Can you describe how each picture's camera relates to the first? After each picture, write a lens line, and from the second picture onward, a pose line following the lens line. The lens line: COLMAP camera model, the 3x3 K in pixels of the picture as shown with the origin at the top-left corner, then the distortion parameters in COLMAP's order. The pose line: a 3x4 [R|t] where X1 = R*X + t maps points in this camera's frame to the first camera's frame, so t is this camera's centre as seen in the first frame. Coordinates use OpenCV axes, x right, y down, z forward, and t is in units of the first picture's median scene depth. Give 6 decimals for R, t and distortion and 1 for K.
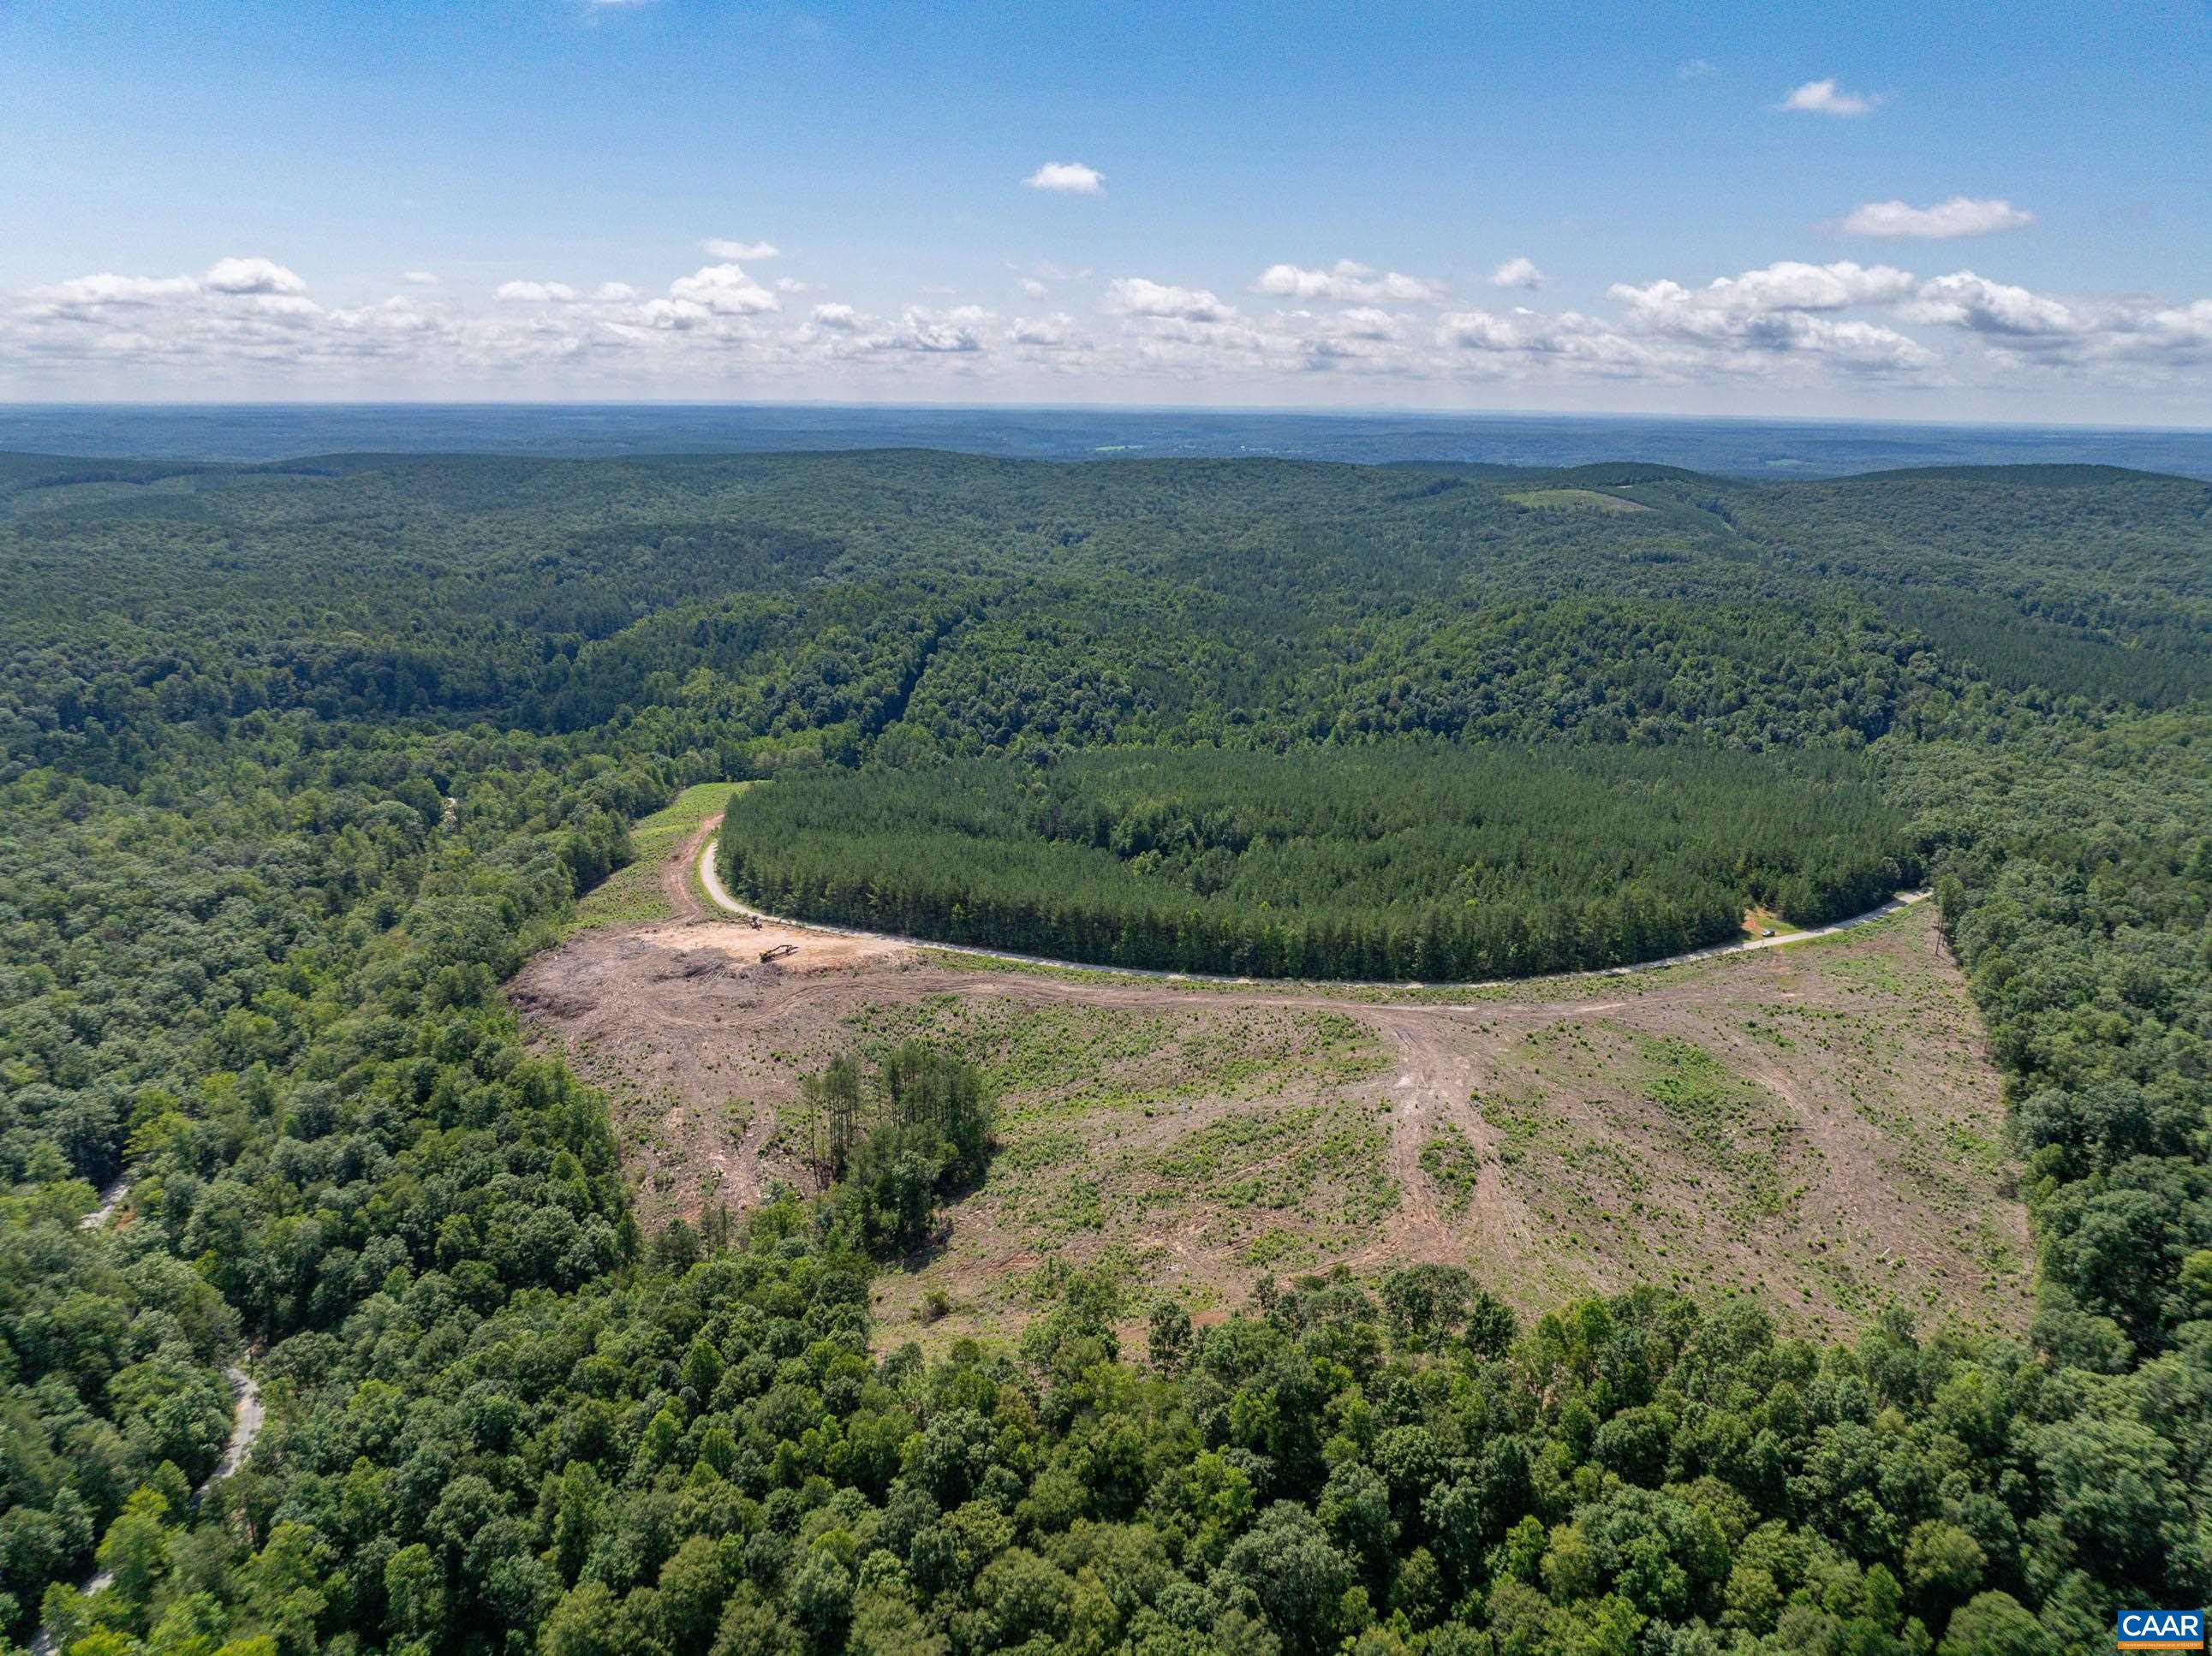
lens RADIAL K [[1538.4, 0, 1106.0], [0, 1538.4, 828.0], [0, 0, 1]] dist [-0.034485, -0.003701]
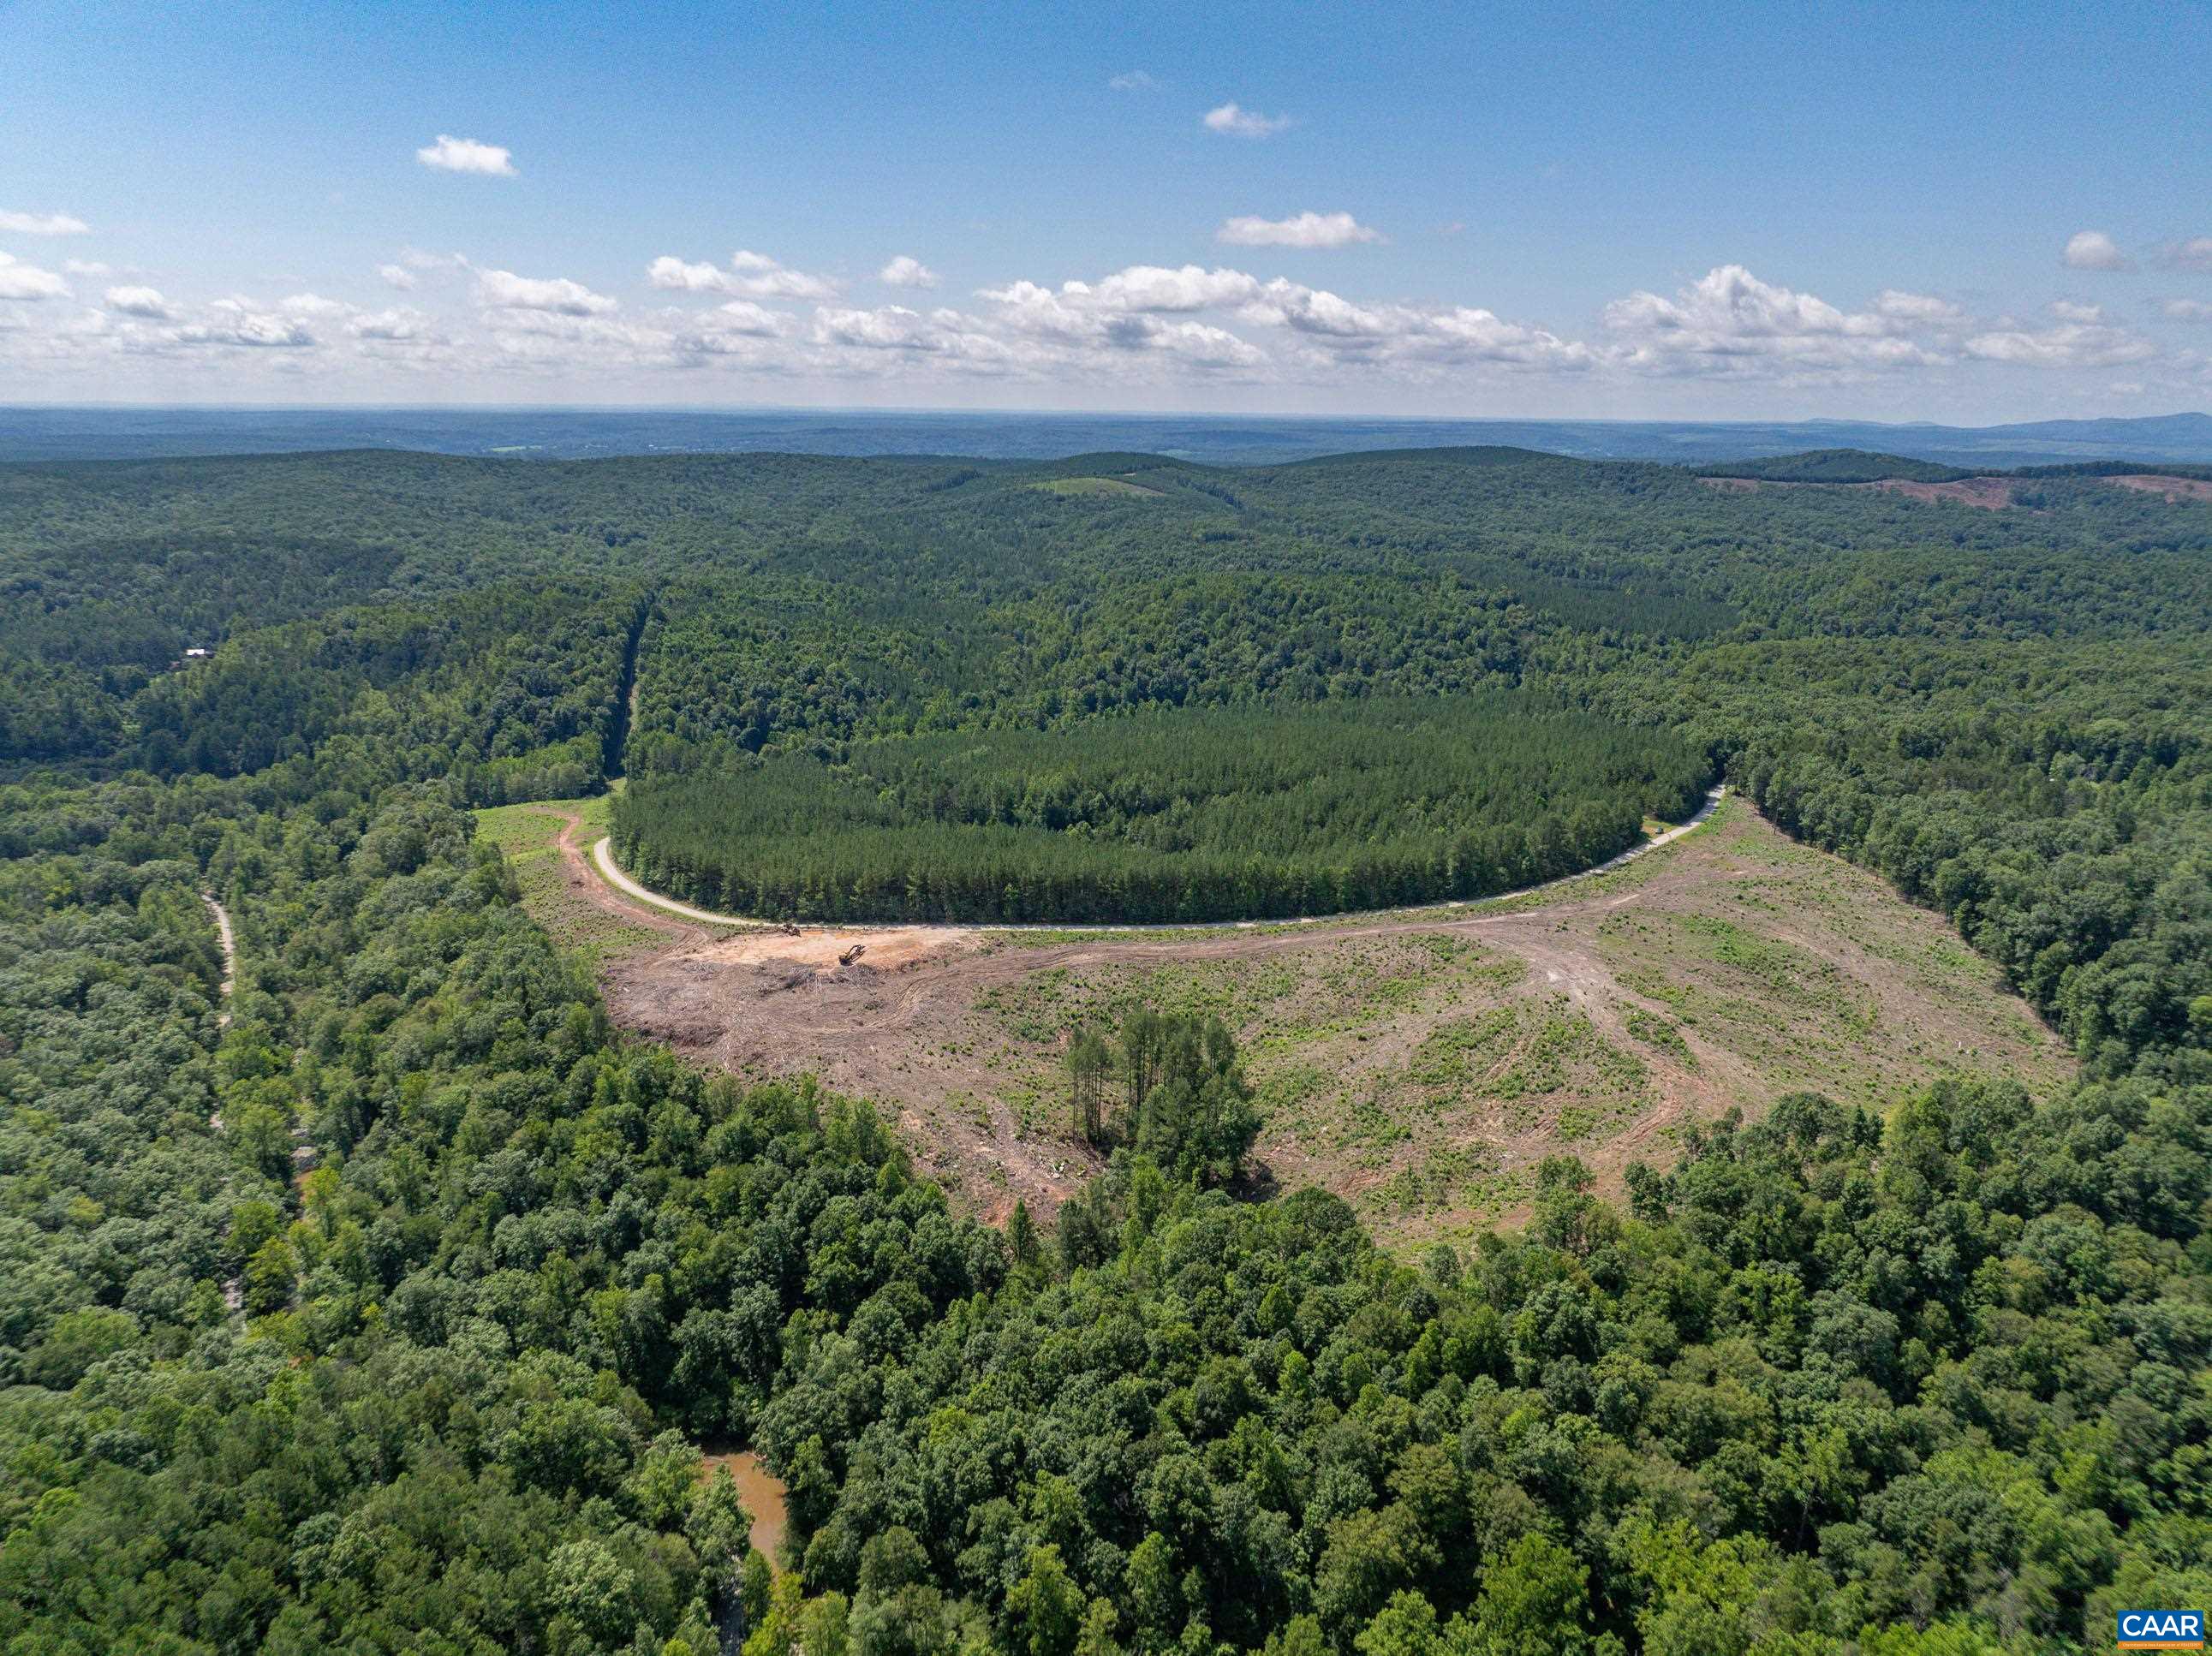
lens RADIAL K [[1545.8, 0, 1106.0], [0, 1545.8, 828.0], [0, 0, 1]] dist [-0.034356, -0.003229]
pose [[0.924549, -0.099681, 0.367794, -0.137042], [0.099608, 0.994841, 0.019236, 0.000151], [-0.367814, 0.018850, 0.929708, 0.014900]]
